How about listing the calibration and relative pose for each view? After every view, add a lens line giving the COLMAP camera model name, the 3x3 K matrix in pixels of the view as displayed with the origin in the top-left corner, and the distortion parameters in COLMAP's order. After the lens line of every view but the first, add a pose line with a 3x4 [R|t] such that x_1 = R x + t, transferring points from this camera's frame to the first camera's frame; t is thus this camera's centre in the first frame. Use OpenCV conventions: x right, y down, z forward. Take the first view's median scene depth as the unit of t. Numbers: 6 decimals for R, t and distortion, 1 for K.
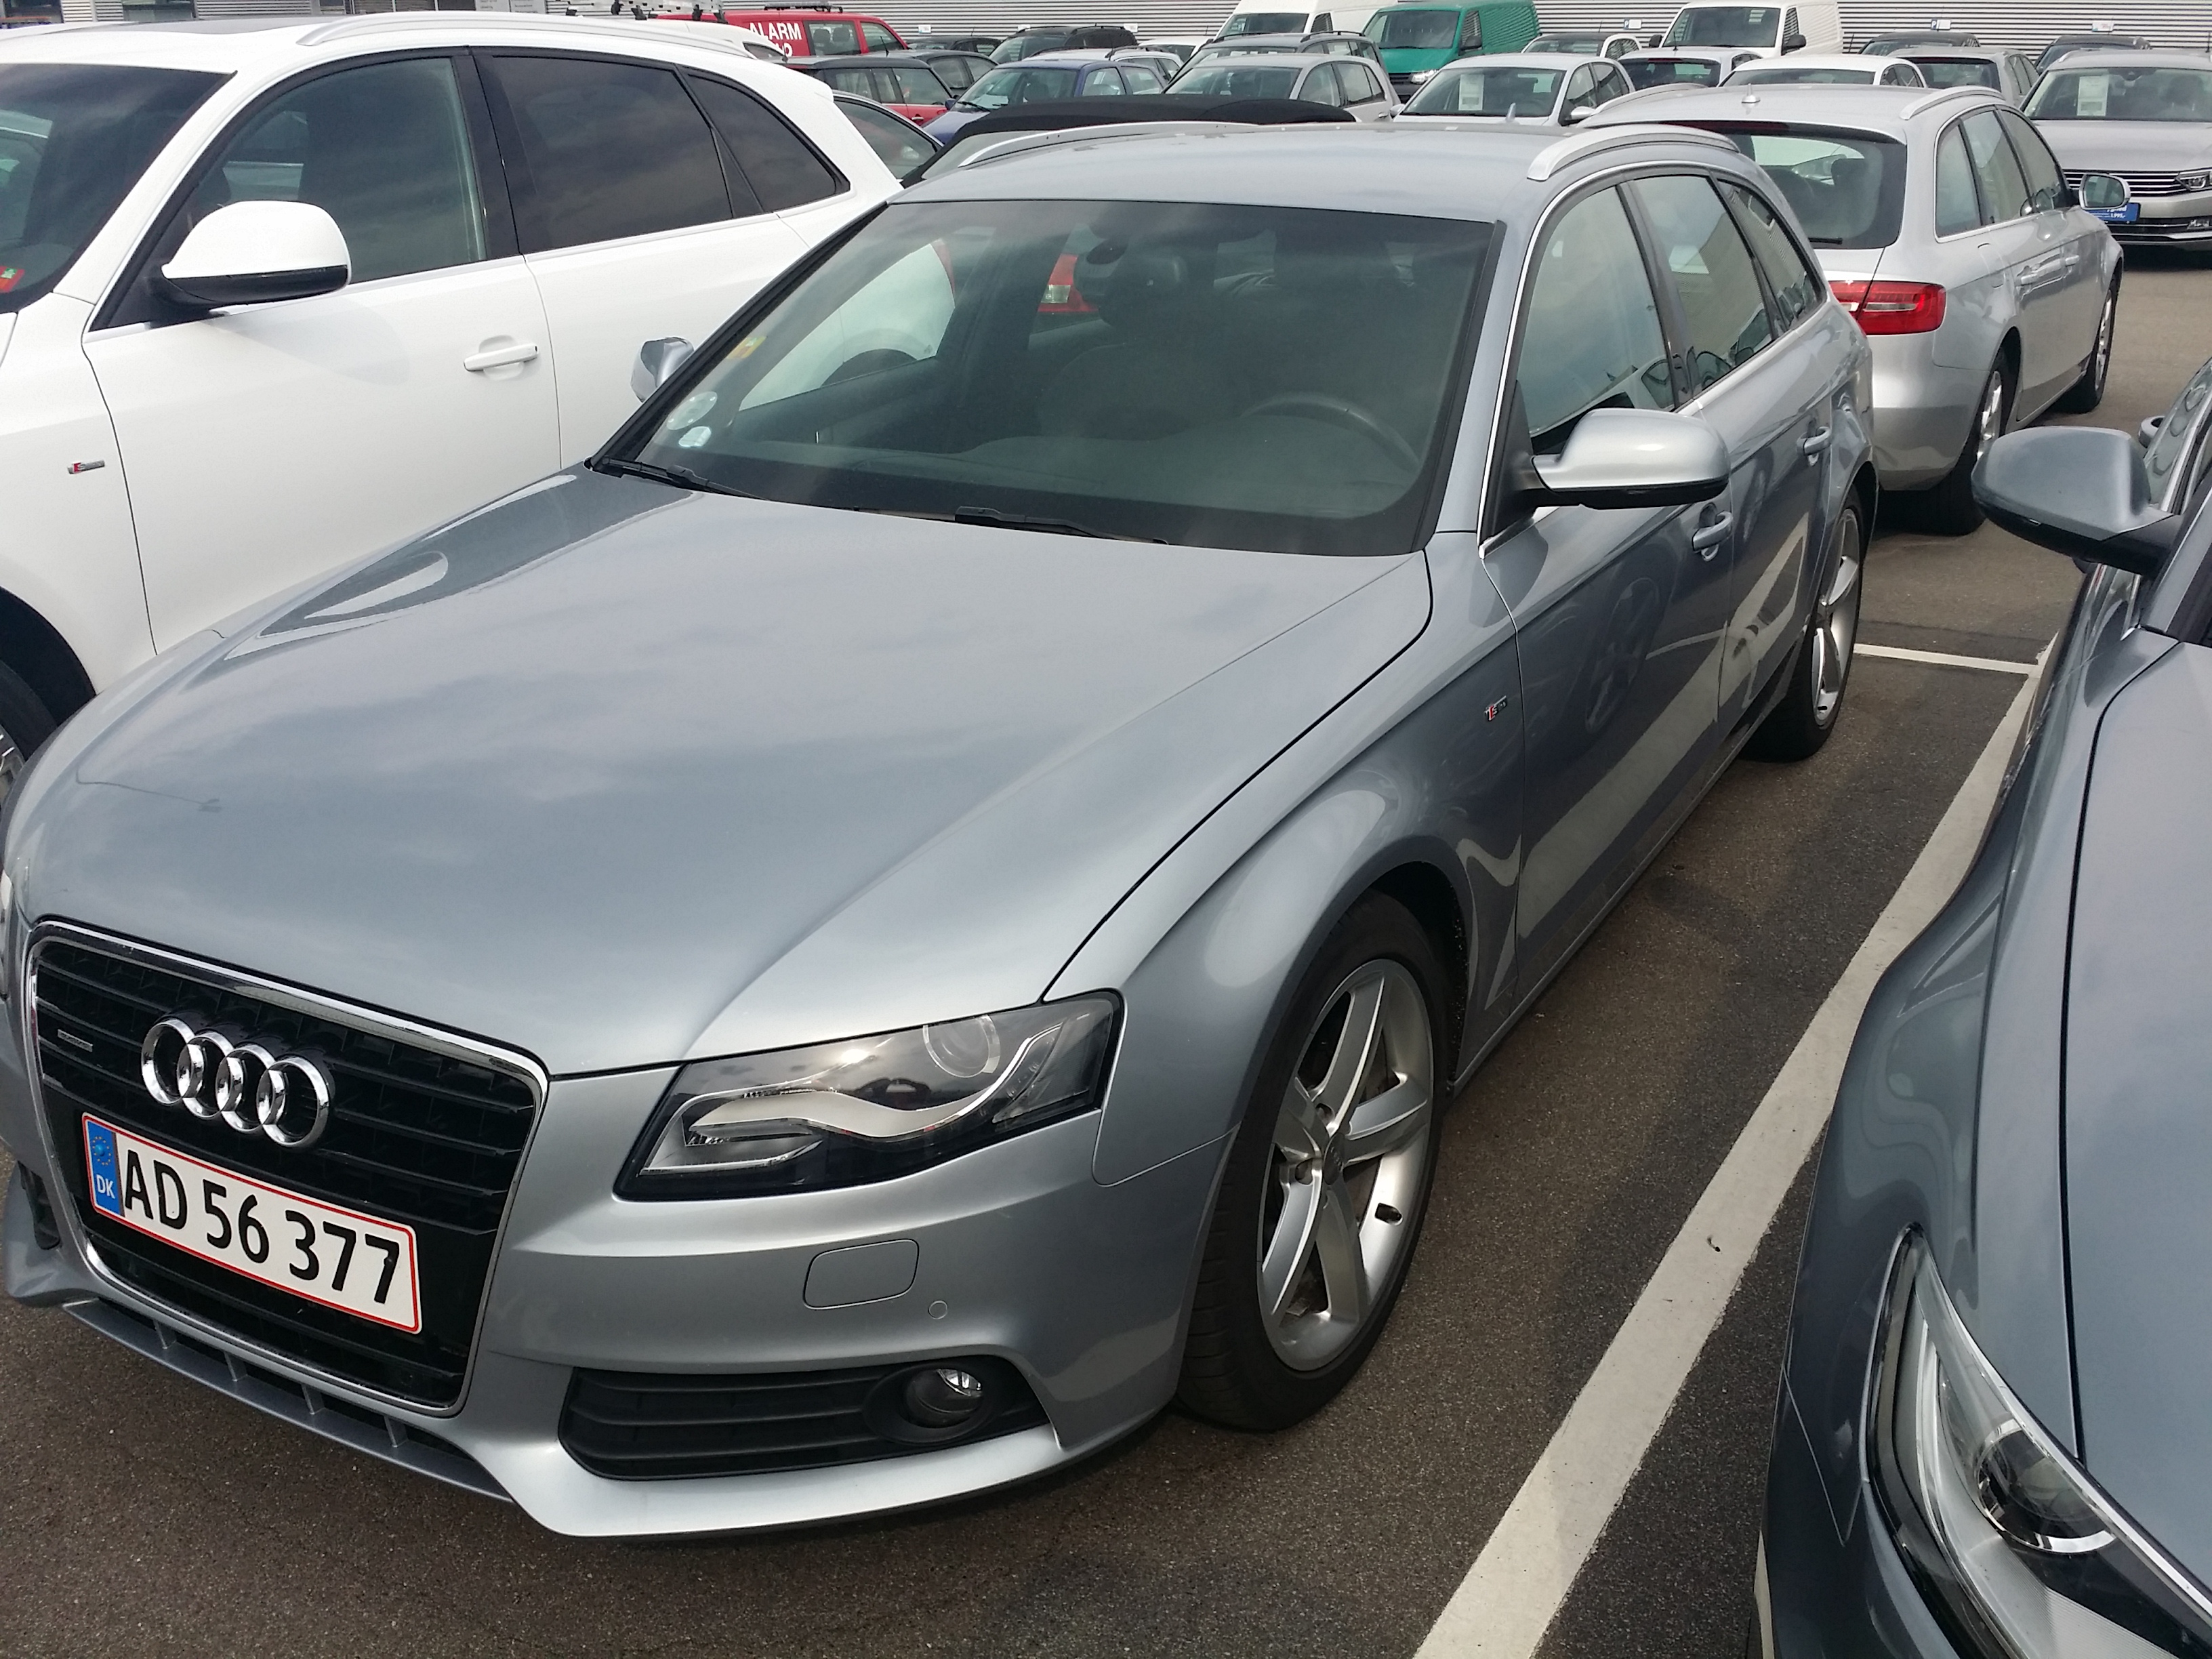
lens RADIAL K [[2005.4, 0, 1106.0], [0, 2005.4, 829.5], [0, 0, 1]] dist [0.117392, -0.274848]
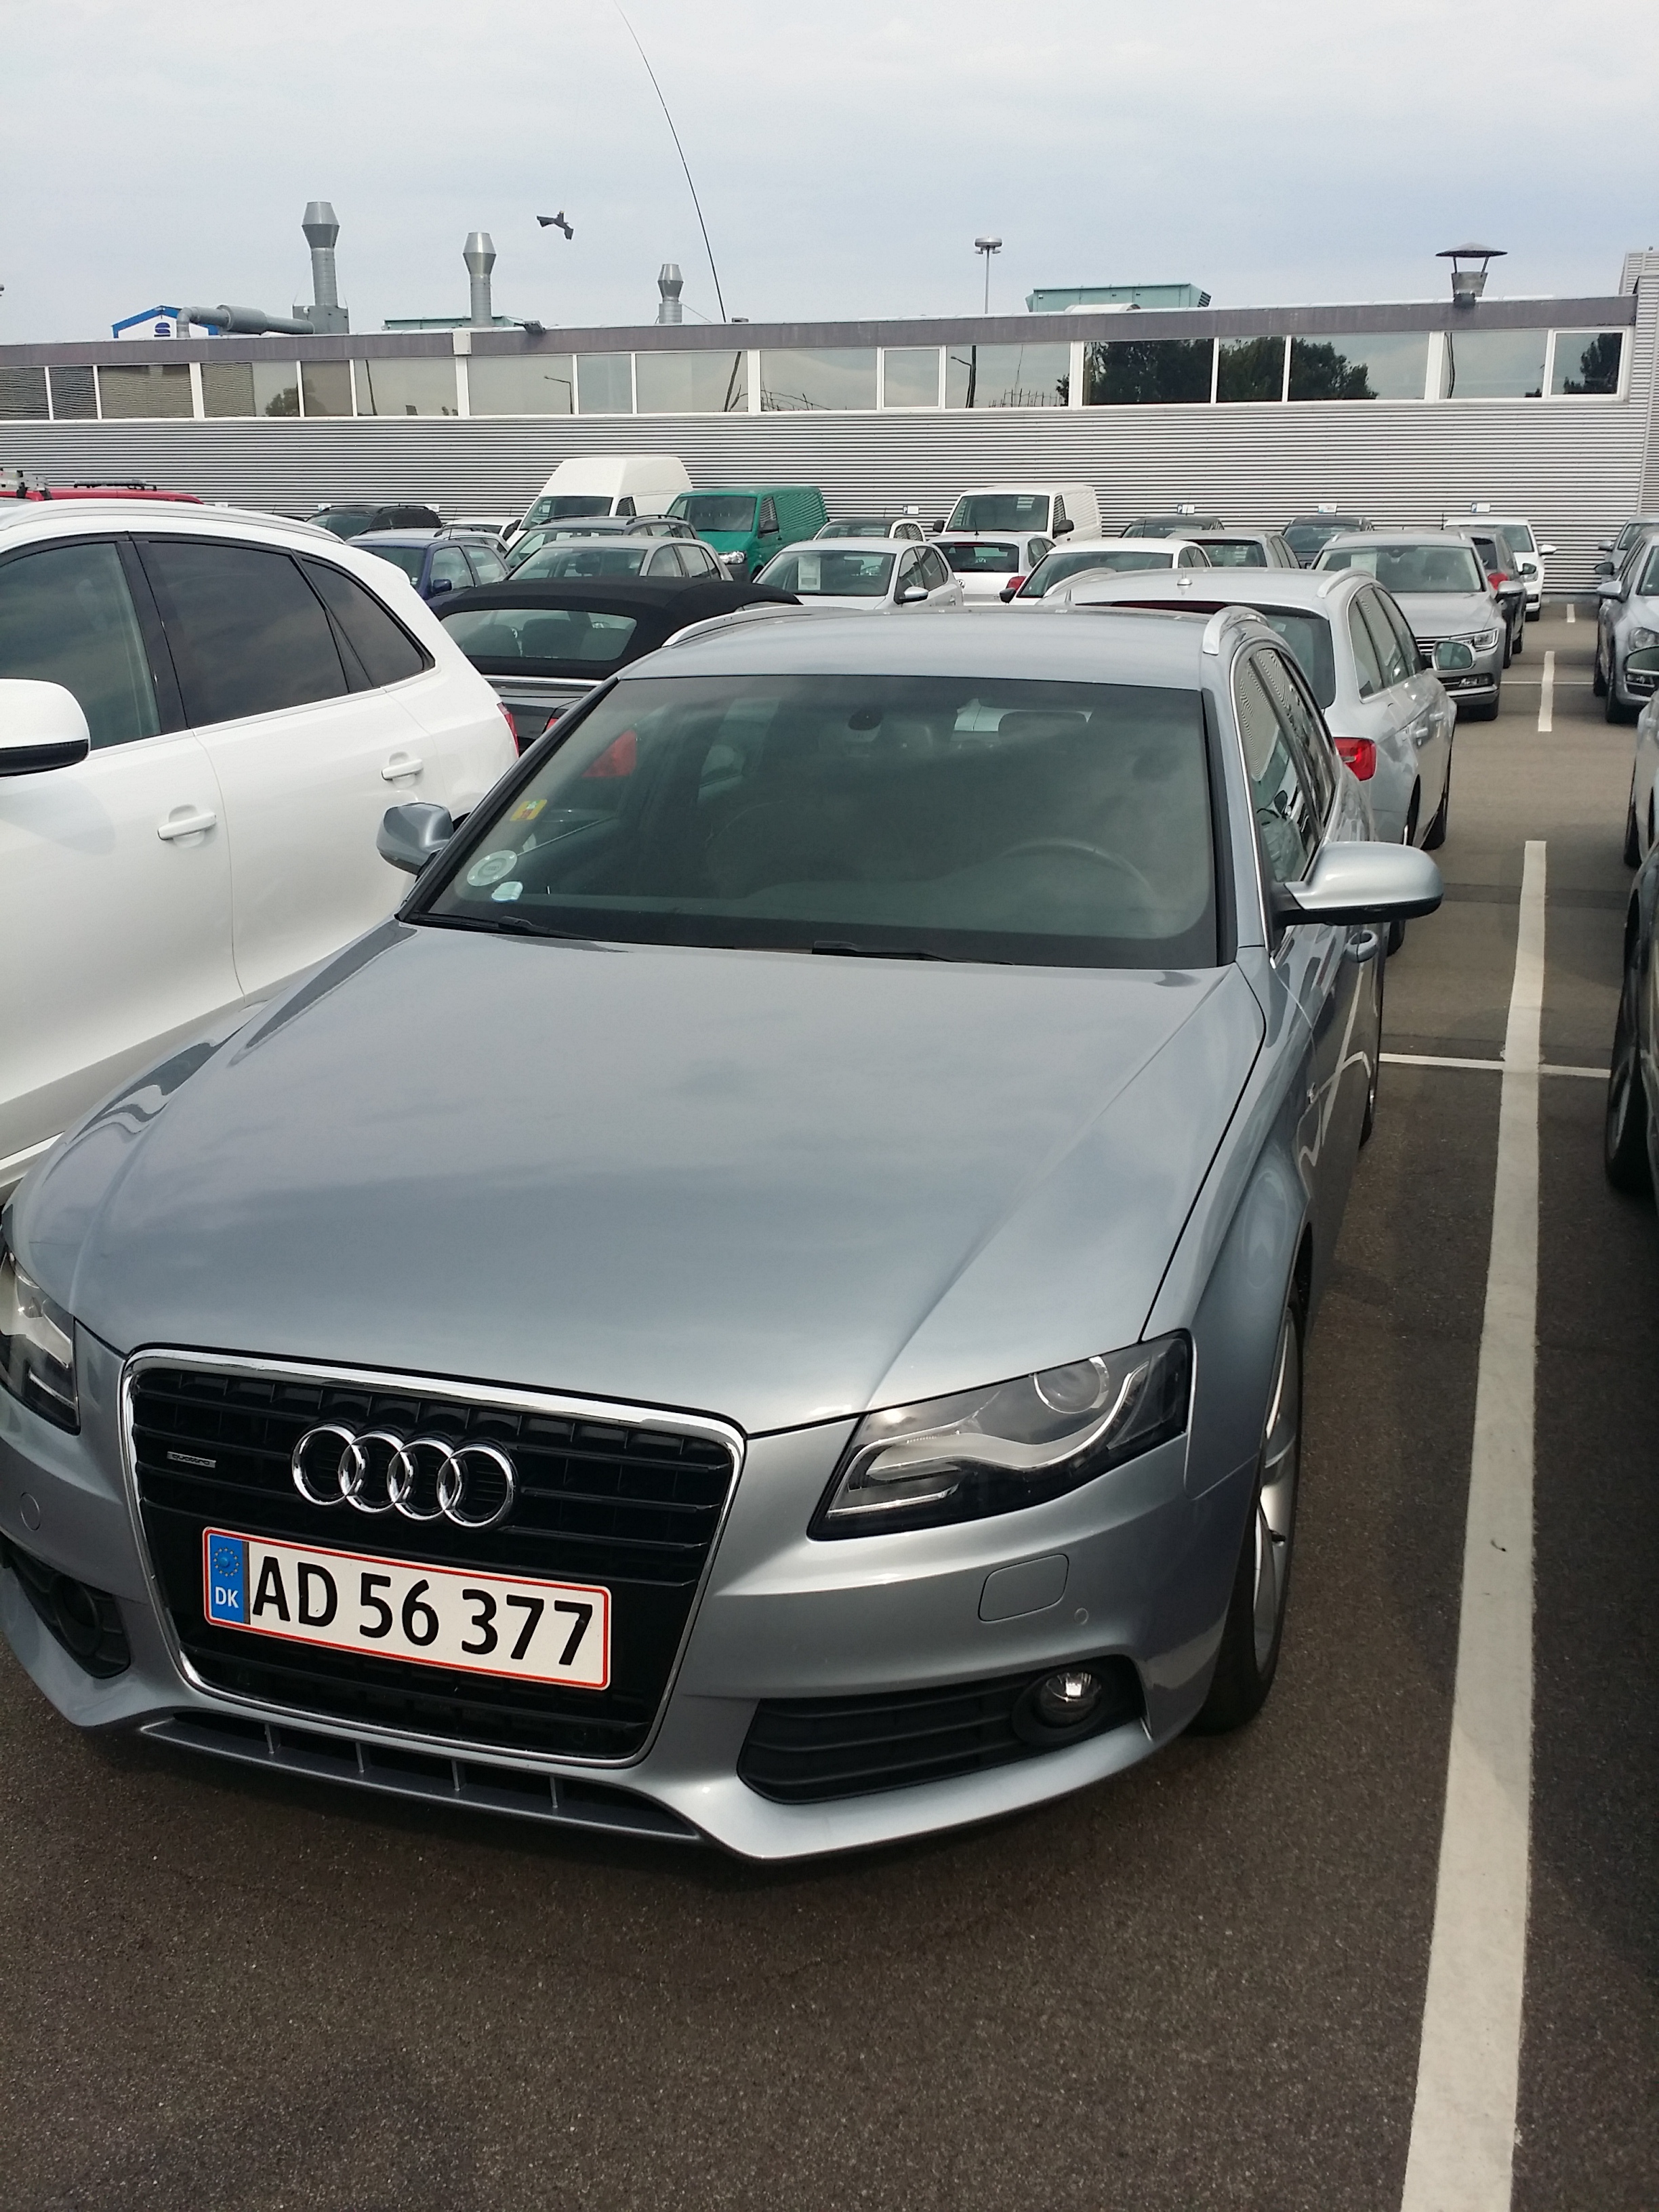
lens RADIAL K [[2005.4, 0, 784.0], [0, 2005.4, 1115.3], [0, 0, 1]] dist [0.117392, -0.274848]
pose [[0.979649, -0.050309, 0.194313, -0.402296], [0.066582, 0.994717, -0.078140, 0.028576], [-0.189355, 0.089487, 0.977822, -0.105849]]
